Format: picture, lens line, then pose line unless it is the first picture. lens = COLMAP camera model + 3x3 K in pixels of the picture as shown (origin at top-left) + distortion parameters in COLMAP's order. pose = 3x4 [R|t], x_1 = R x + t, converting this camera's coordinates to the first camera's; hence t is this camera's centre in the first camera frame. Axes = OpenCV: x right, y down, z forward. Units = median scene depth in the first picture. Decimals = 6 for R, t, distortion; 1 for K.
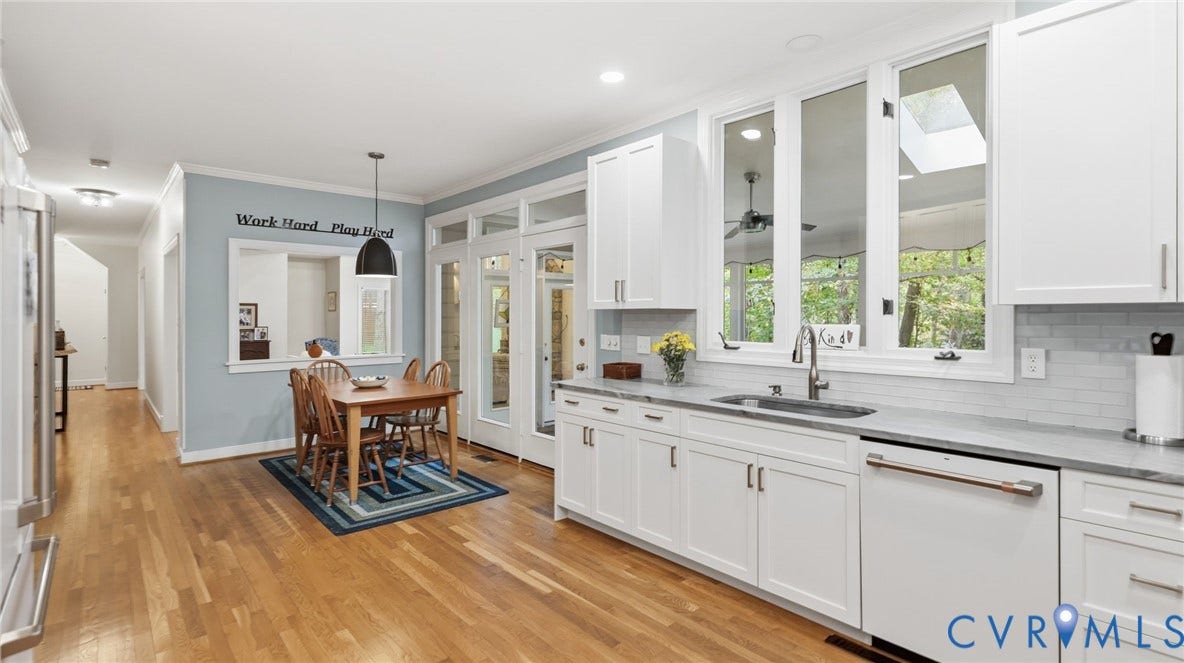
lens RADIAL K [[544.5, 0, 583.9], [0, 544.5, 309.3], [0, 0, 1]] dist [0.003659, -0.000187]
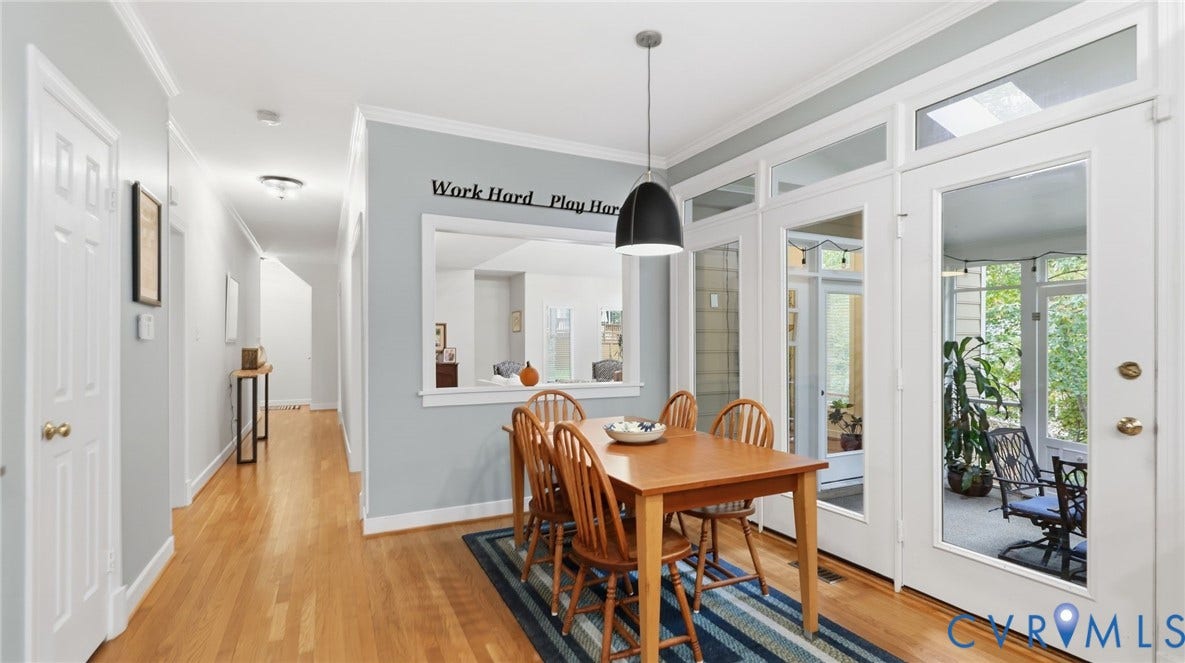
lens RADIAL K [[544.9, 0, 589.2], [0, 544.9, 340.4], [0, 0, 1]] dist [0.003659, -0.000187]
pose [[0.963130, 0.001955, -0.269030, -0.248078], [-0.000041, 0.999975, 0.007121, 0.026849], [0.269037, -0.006848, 0.963106, 0.370802]]
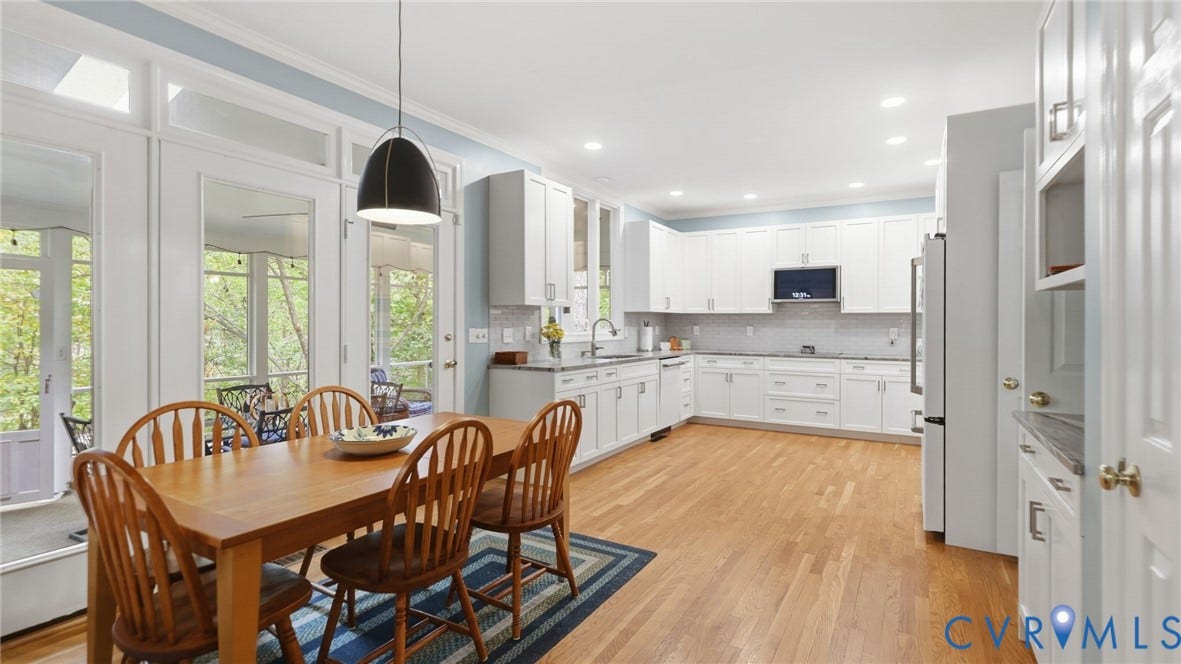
lens RADIAL K [[543.1, 0, 600.6], [0, 543.1, 325.8], [0, 0, 1]] dist [0.003659, -0.000187]
pose [[-0.315900, -0.004865, 0.948780, -0.814656], [-0.017804, 0.999841, -0.000801, 0.031961], [-0.948625, -0.017146, -0.315937, 0.889914]]
